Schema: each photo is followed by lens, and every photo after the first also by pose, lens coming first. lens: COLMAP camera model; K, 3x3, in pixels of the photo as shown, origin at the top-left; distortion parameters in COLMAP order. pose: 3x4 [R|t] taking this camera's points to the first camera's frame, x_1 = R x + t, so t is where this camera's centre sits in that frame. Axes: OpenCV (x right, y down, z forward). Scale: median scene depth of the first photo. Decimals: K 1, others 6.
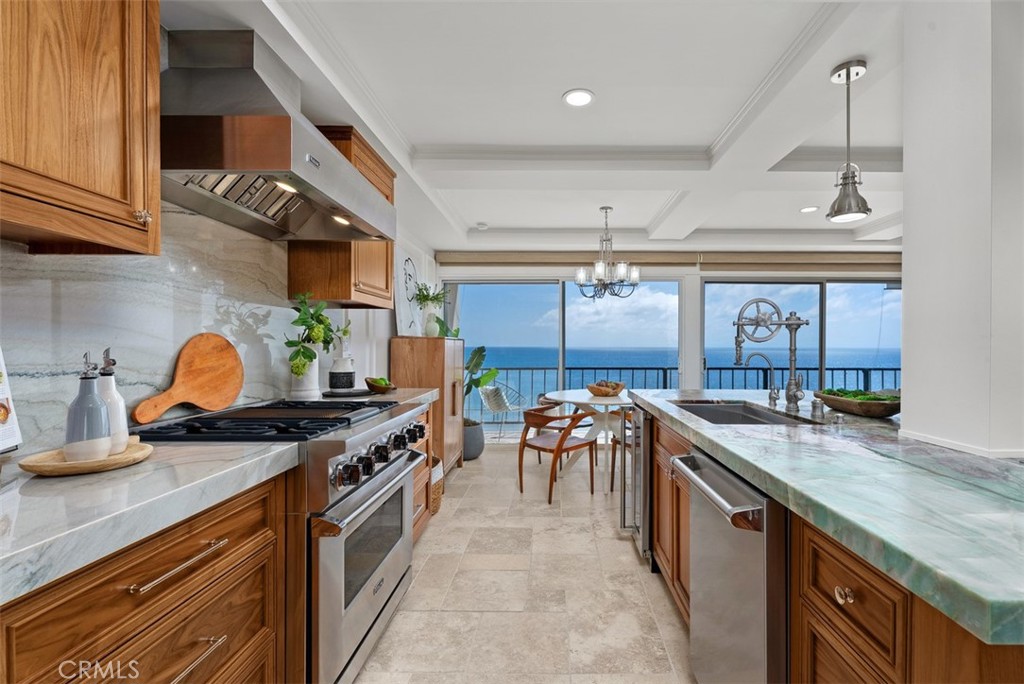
lens RADIAL K [[476.9, 0, 528.4], [0, 476.9, 347.5], [0, 0, 1]] dist [-0.018318, 0.000275]
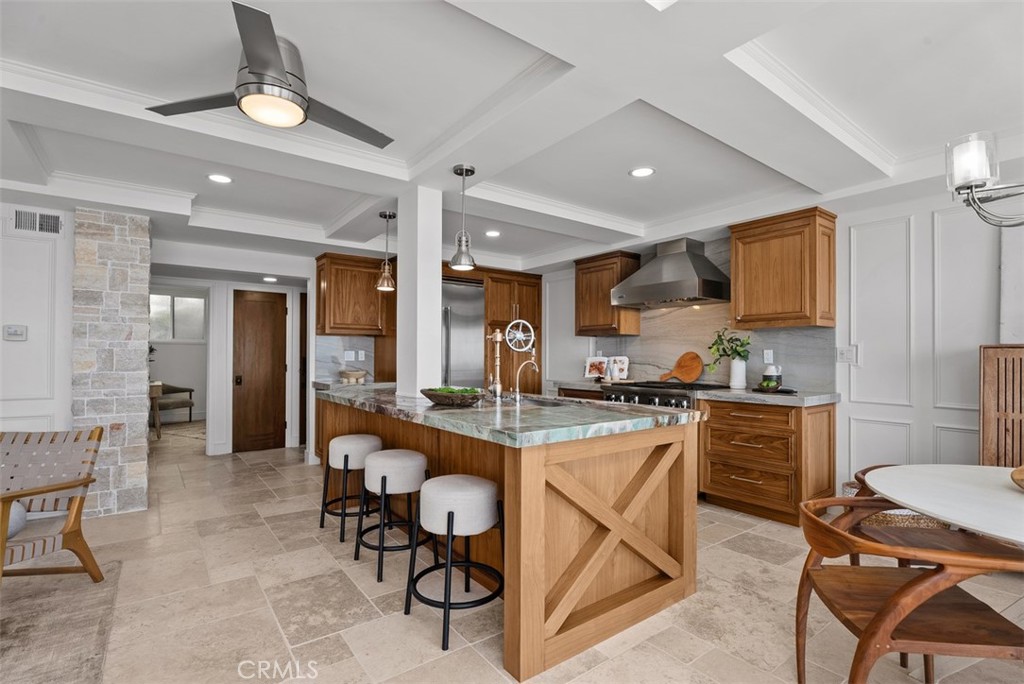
lens RADIAL K [[476.9, 0, 513.6], [0, 476.9, 357.7], [0, 0, 1]] dist [-0.018318, 0.000275]
pose [[-0.787101, -0.004750, -0.616806, 1.154093], [-0.009596, 0.999944, 0.004545, -0.000654], [0.616749, 0.009496, -0.787102, 1.708087]]
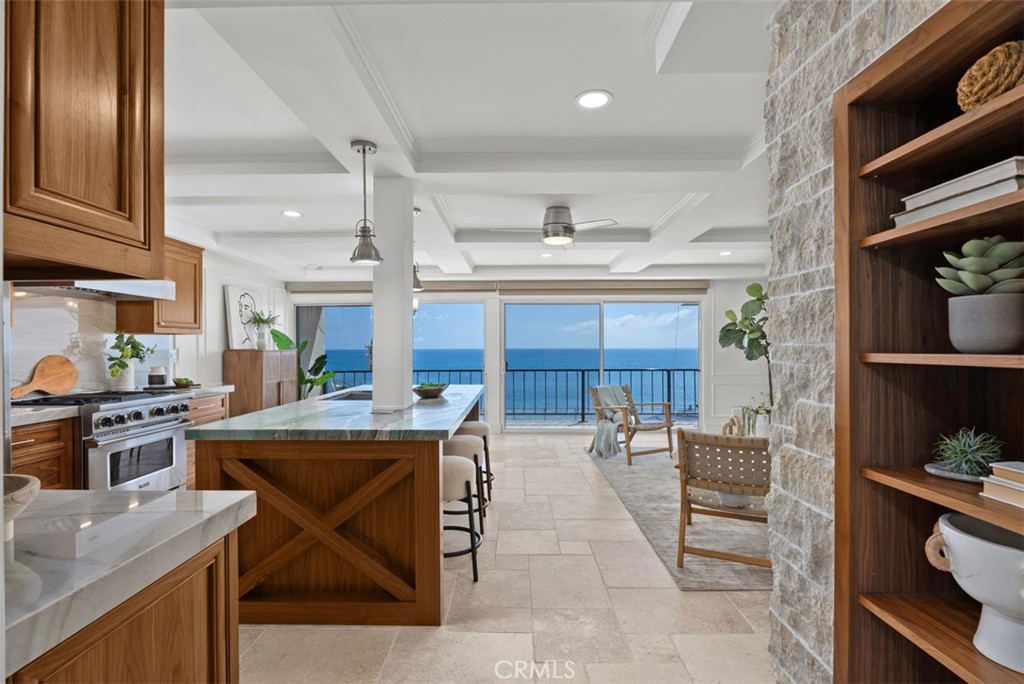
lens RADIAL K [[480.6, 0, 510.2], [0, 480.6, 347.9], [0, 0, 1]] dist [-0.013742, -0.000687]
pose [[0.999976, -0.006888, 0.001052, 0.844422], [0.006891, 0.999972, -0.002985, -0.029237], [-0.001031, 0.002992, 0.999995, -0.677241]]
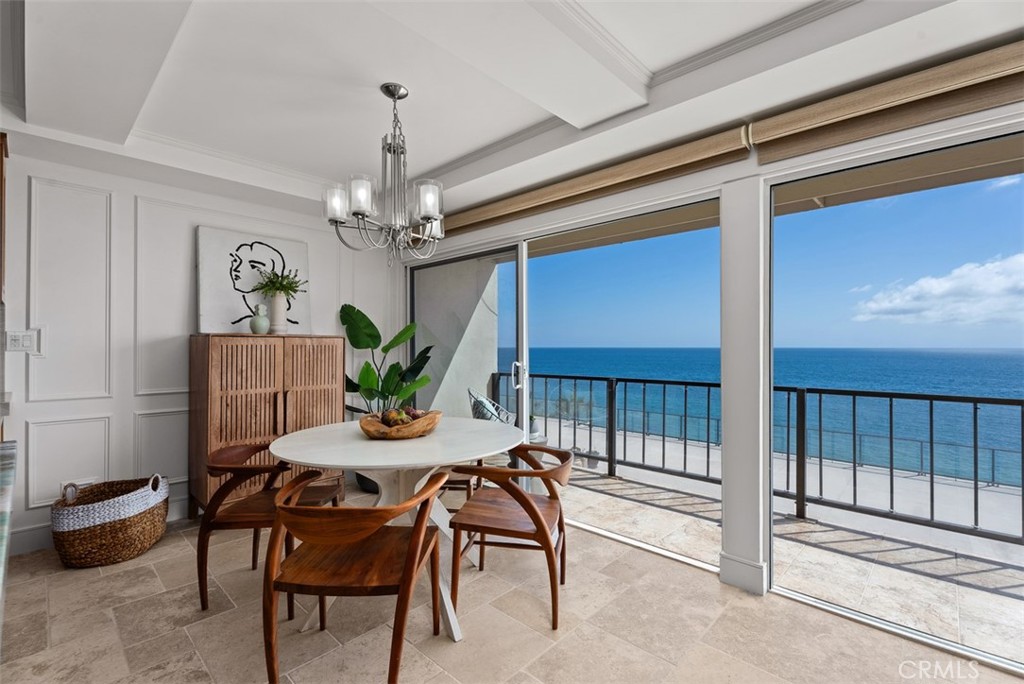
lens RADIAL K [[453.9, 0, 508.5], [0, 453.9, 341.9], [0, 0, 1]] dist [-0.000321, -0.001131]
pose [[0.730746, -0.008883, -0.682592, 1.022548], [-0.001929, 0.999884, -0.015077, 0.002510], [0.682647, 0.012334, 0.730644, 1.204053]]
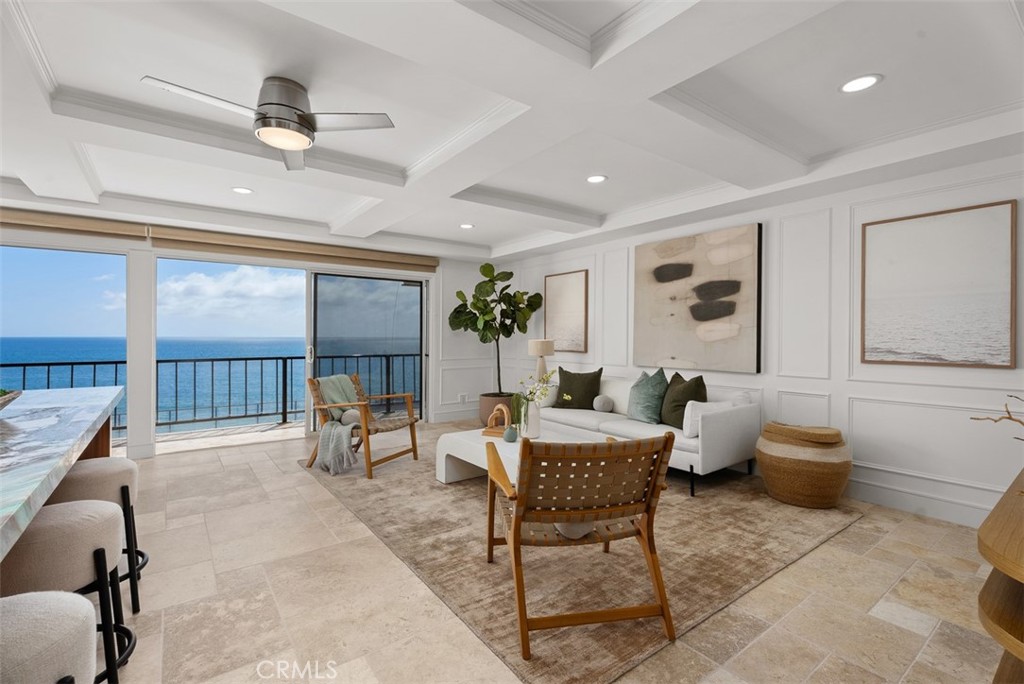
lens RADIAL K [[453.9, 0, 508.0], [0, 453.9, 336.2], [0, 0, 1]] dist [-0.000321, -0.001131]
pose [[0.794627, -0.003287, 0.607089, 0.810084], [0.004256, 0.999991, -0.000156, 0.004180], [-0.607083, 0.002708, 0.794634, -0.076153]]
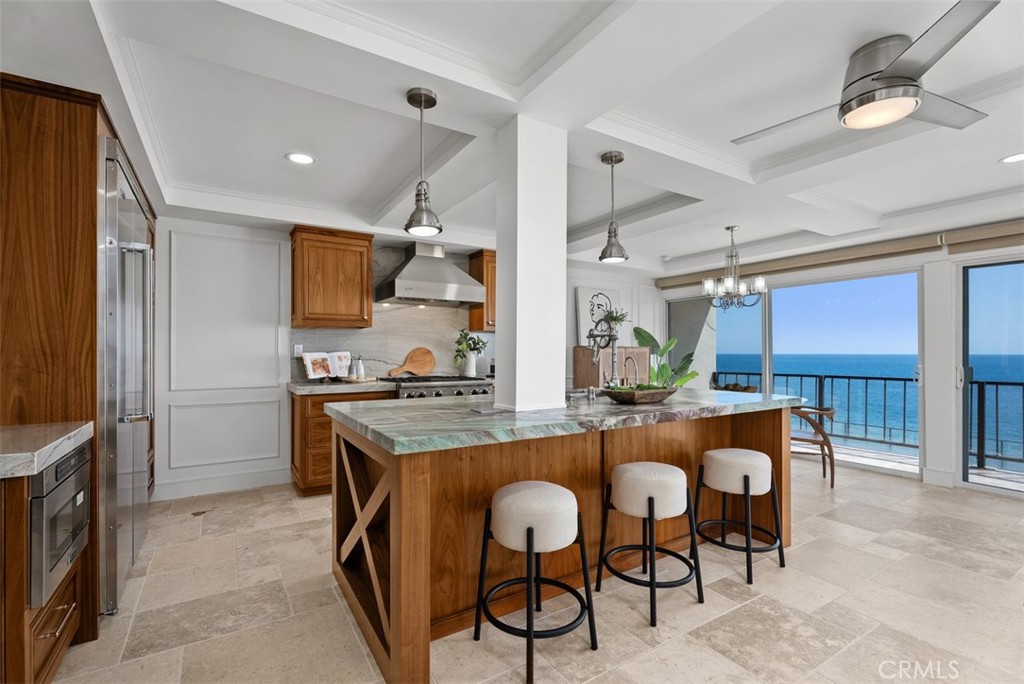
lens RADIAL K [[453.9, 0, 508.7], [0, 453.9, 348.9], [0, 0, 1]] dist [-0.000321, -0.001131]
pose [[0.537497, -0.008613, -0.843222, 1.290901], [-0.003245, 0.999919, -0.012282, 0.006251], [0.843259, 0.009338, 0.537426, 0.005096]]
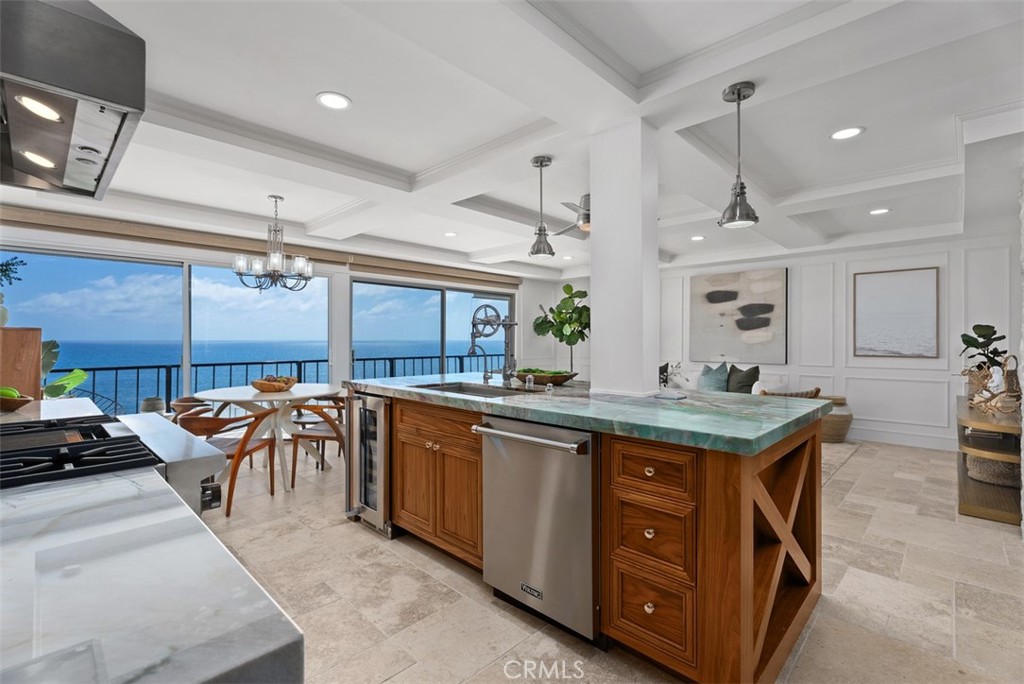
lens RADIAL K [[453.9, 0, 508.0], [0, 453.9, 335.8], [0, 0, 1]] dist [-0.000321, -0.001131]
pose [[0.690251, 0.003220, 0.723563, -0.307514], [0.003849, 0.999960, -0.008122, -0.003225], [-0.723560, 0.008391, 0.690211, 0.039981]]
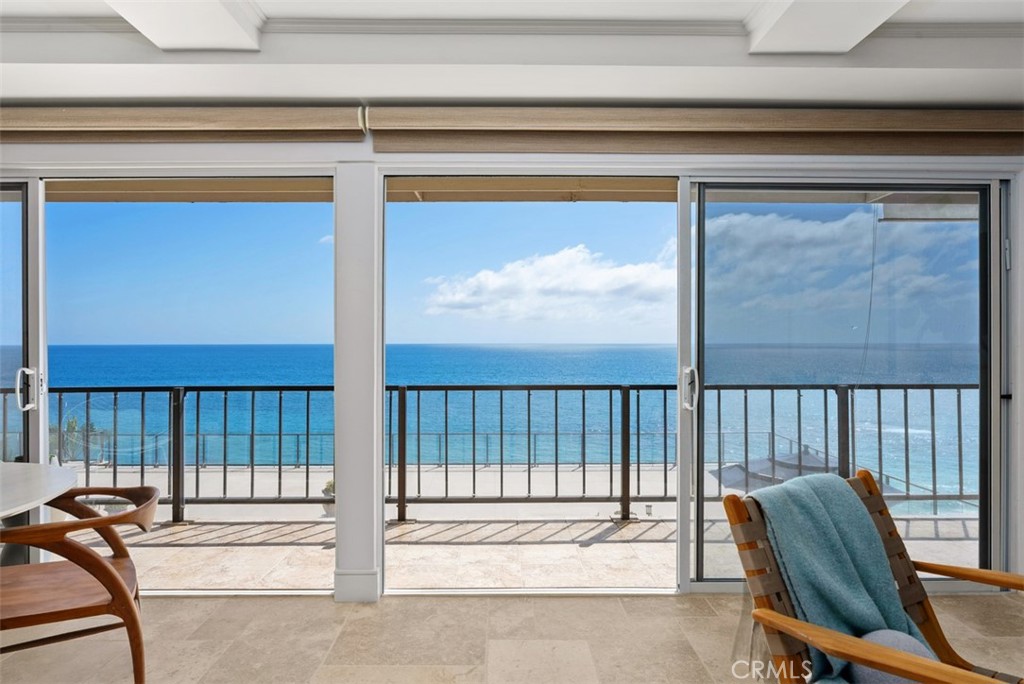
lens RADIAL K [[602.0, 0, 509.3], [0, 602.0, 339.5], [0, 0, 1]] dist [-0.008830, -0.001182]
pose [[0.999659, -0.004995, 0.025634, 0.999643], [0.005227, 0.999946, -0.008984, 0.002297], [-0.025588, 0.009115, 0.999631, 1.064961]]
